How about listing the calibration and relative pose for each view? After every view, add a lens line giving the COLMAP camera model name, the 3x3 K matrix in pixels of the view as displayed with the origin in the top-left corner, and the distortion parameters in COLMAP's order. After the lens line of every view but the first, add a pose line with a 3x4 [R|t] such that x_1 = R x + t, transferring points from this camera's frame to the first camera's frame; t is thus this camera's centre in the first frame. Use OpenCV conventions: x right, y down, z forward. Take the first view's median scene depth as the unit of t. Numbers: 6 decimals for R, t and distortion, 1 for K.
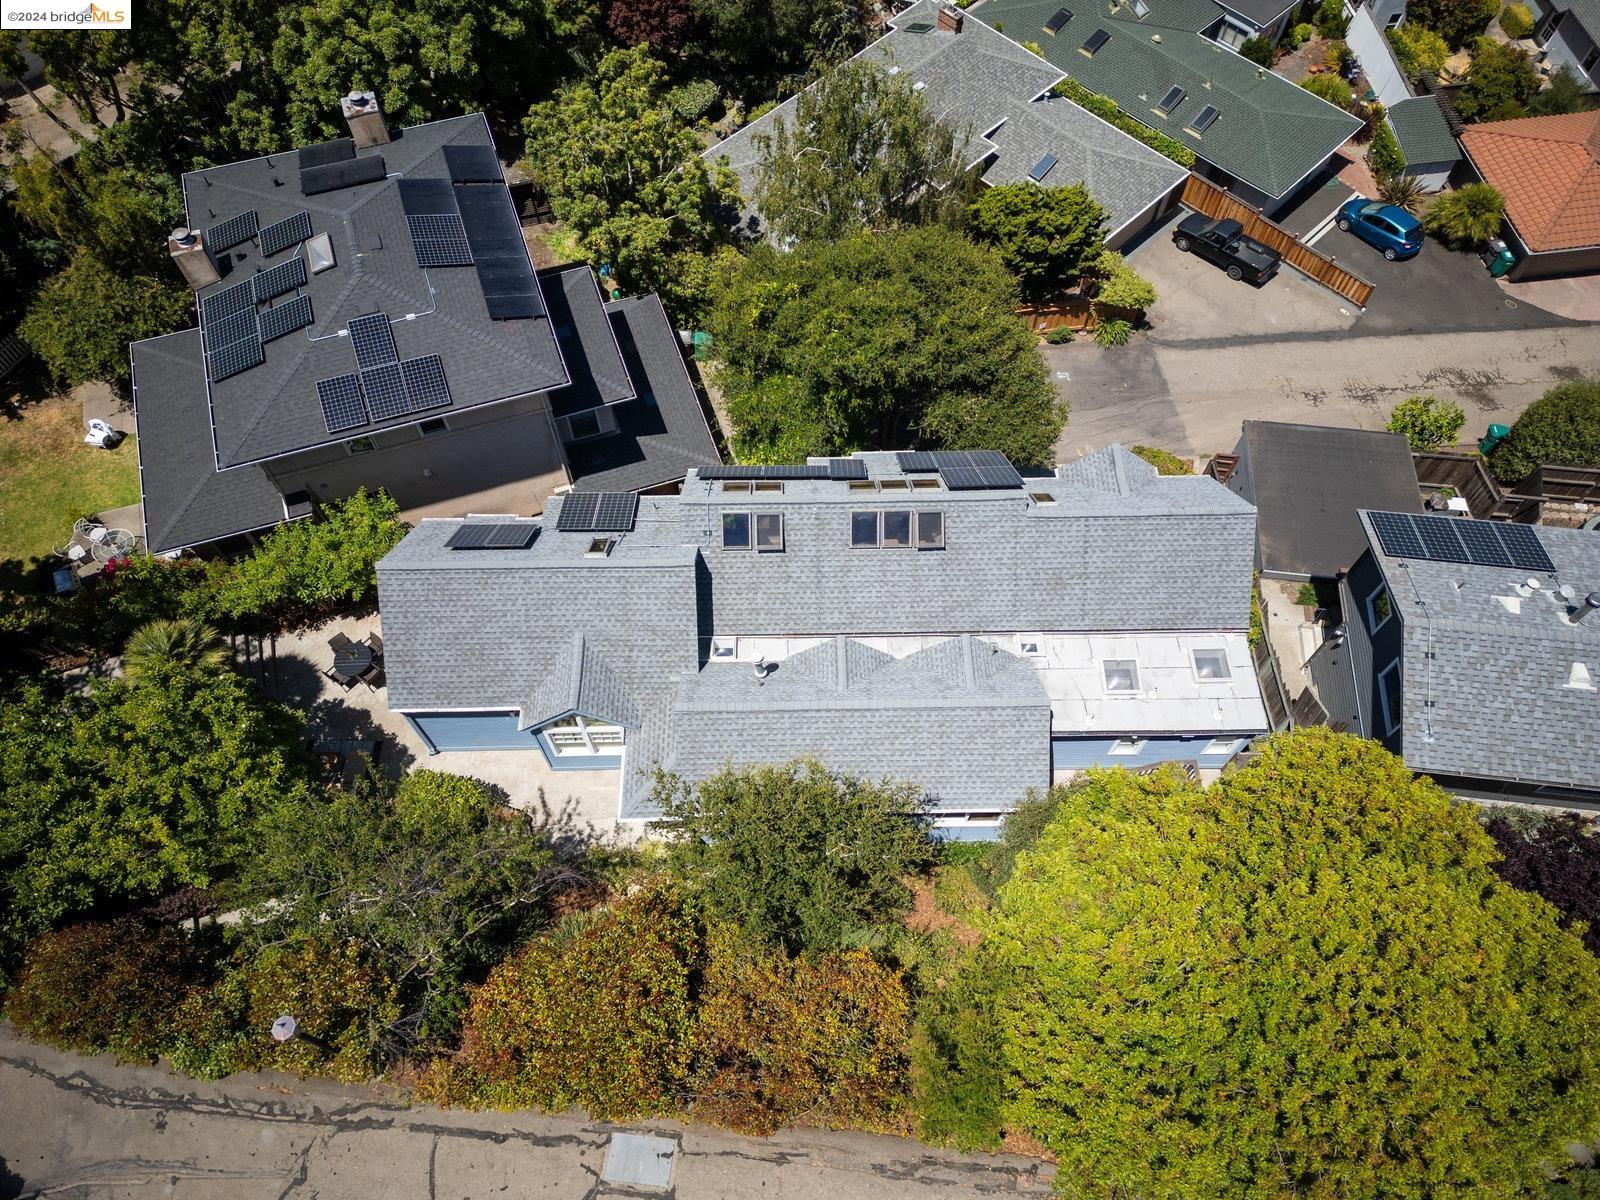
lens RADIAL K [[1131.5, 0, 795.6], [0, 1131.5, 576.4], [0, 0, 1]] dist [0.000020, -0.005676]
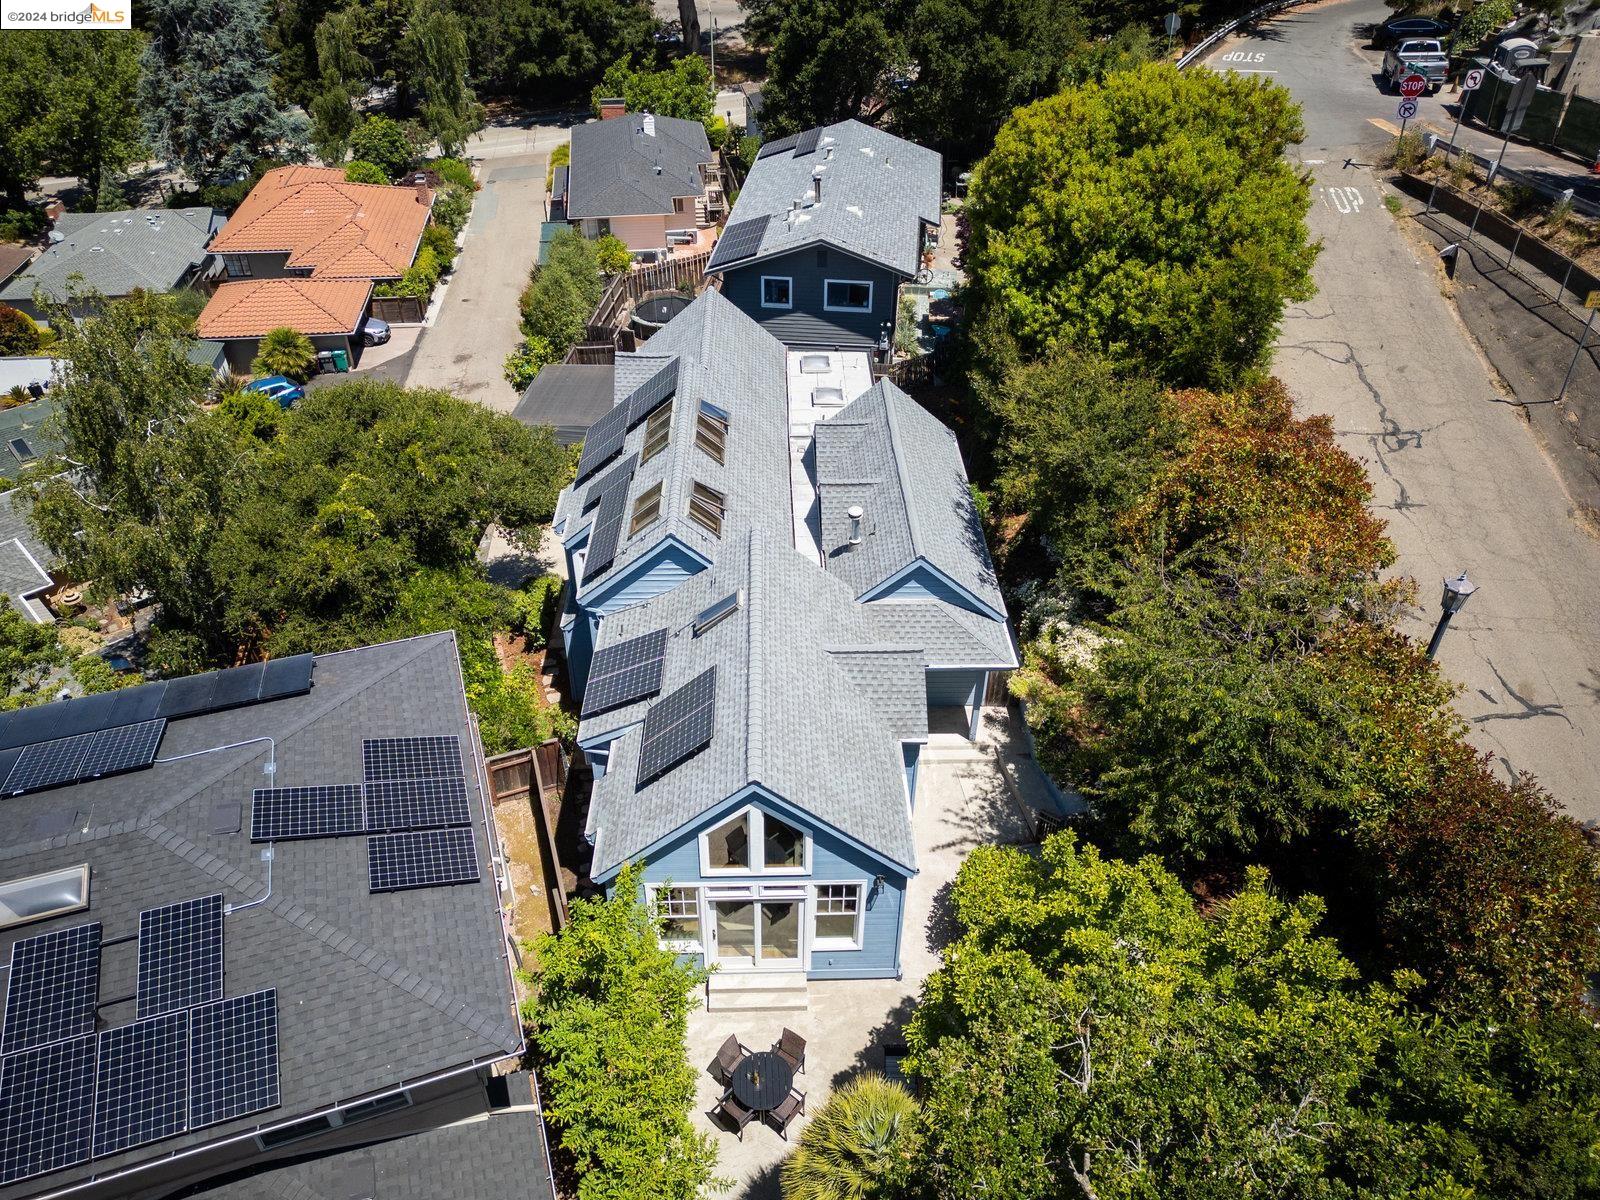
lens RADIAL K [[1131.5, 0, 795.6], [0, 1131.5, 576.4], [0, 0, 1]] dist [0.000020, -0.005676]
pose [[-0.005324, -0.592321, 0.805685, -0.761876], [0.858436, 0.410535, 0.307488, -0.222246], [-0.512893, 0.693266, 0.506284, 0.518683]]
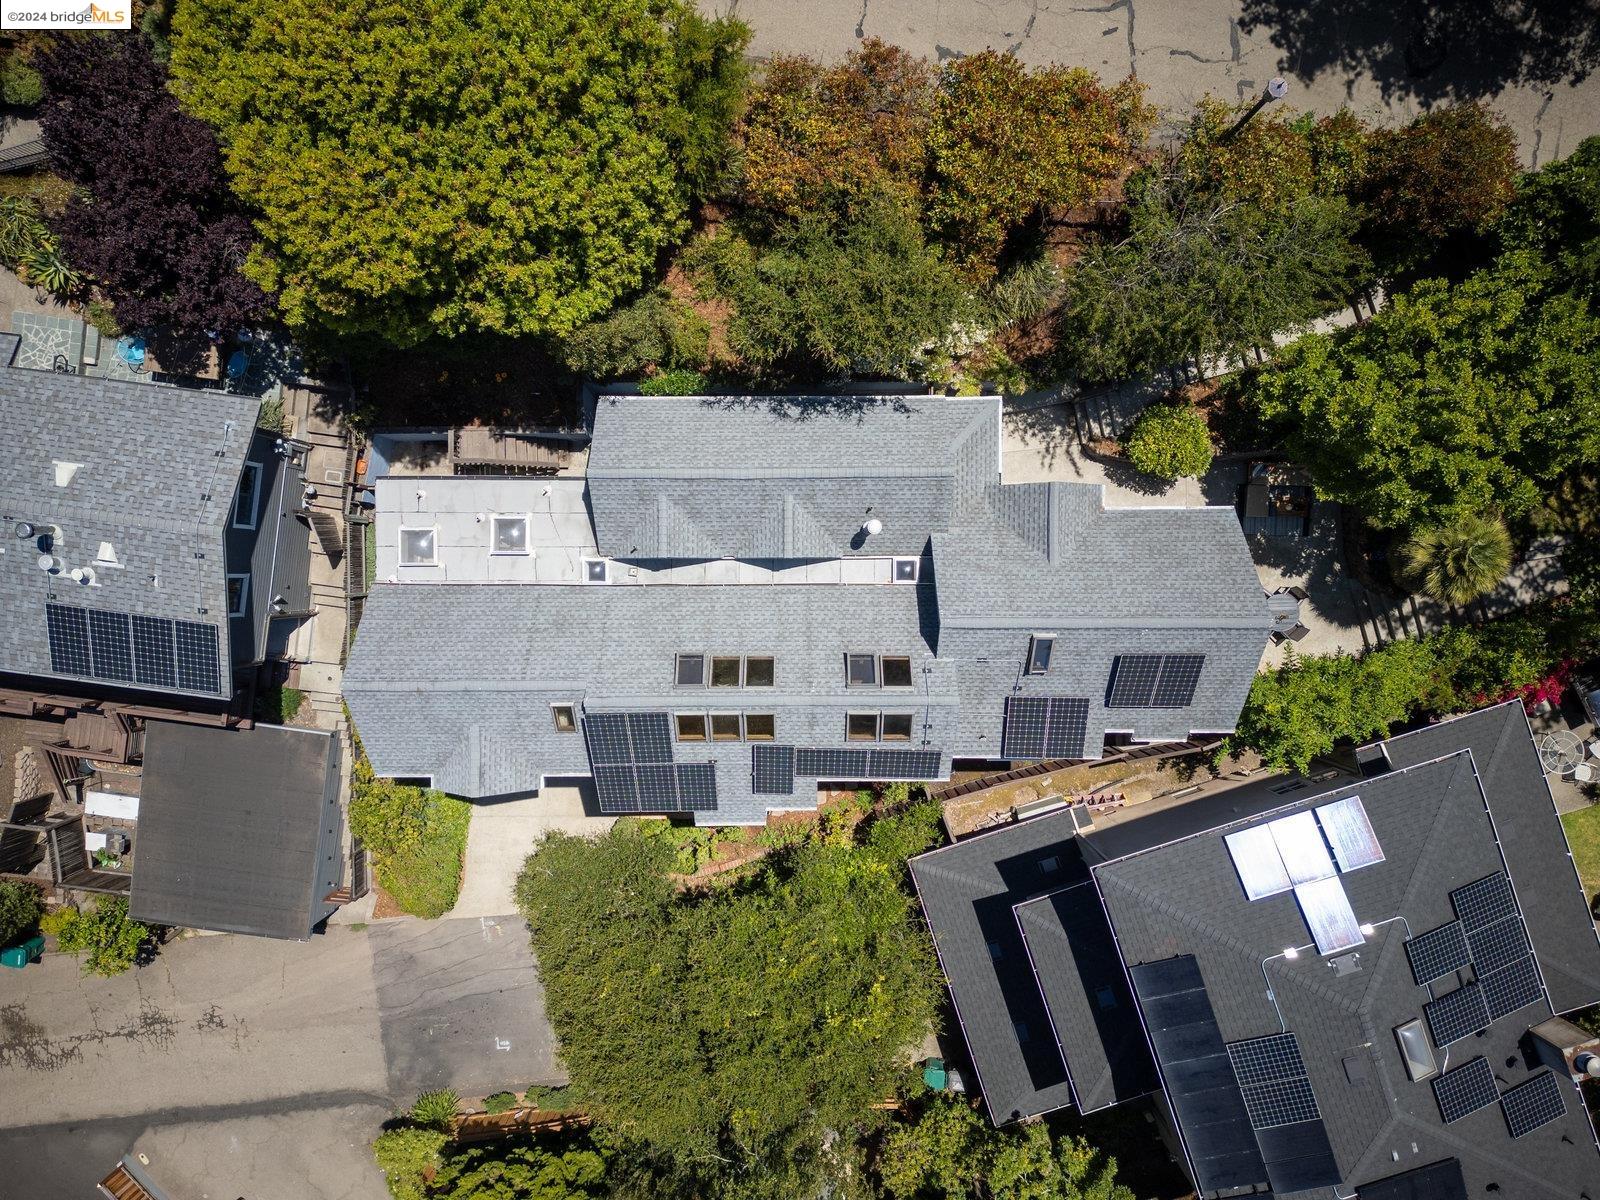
lens RADIAL K [[1131.5, 0, 795.6], [0, 1131.5, 576.4], [0, 0, 1]] dist [0.000020, -0.005676]
pose [[-0.999887, -0.013143, 0.007314, 0.024348], [0.015041, -0.872377, 0.488603, -0.409742], [-0.000041, 0.488658, 0.872476, 0.134588]]
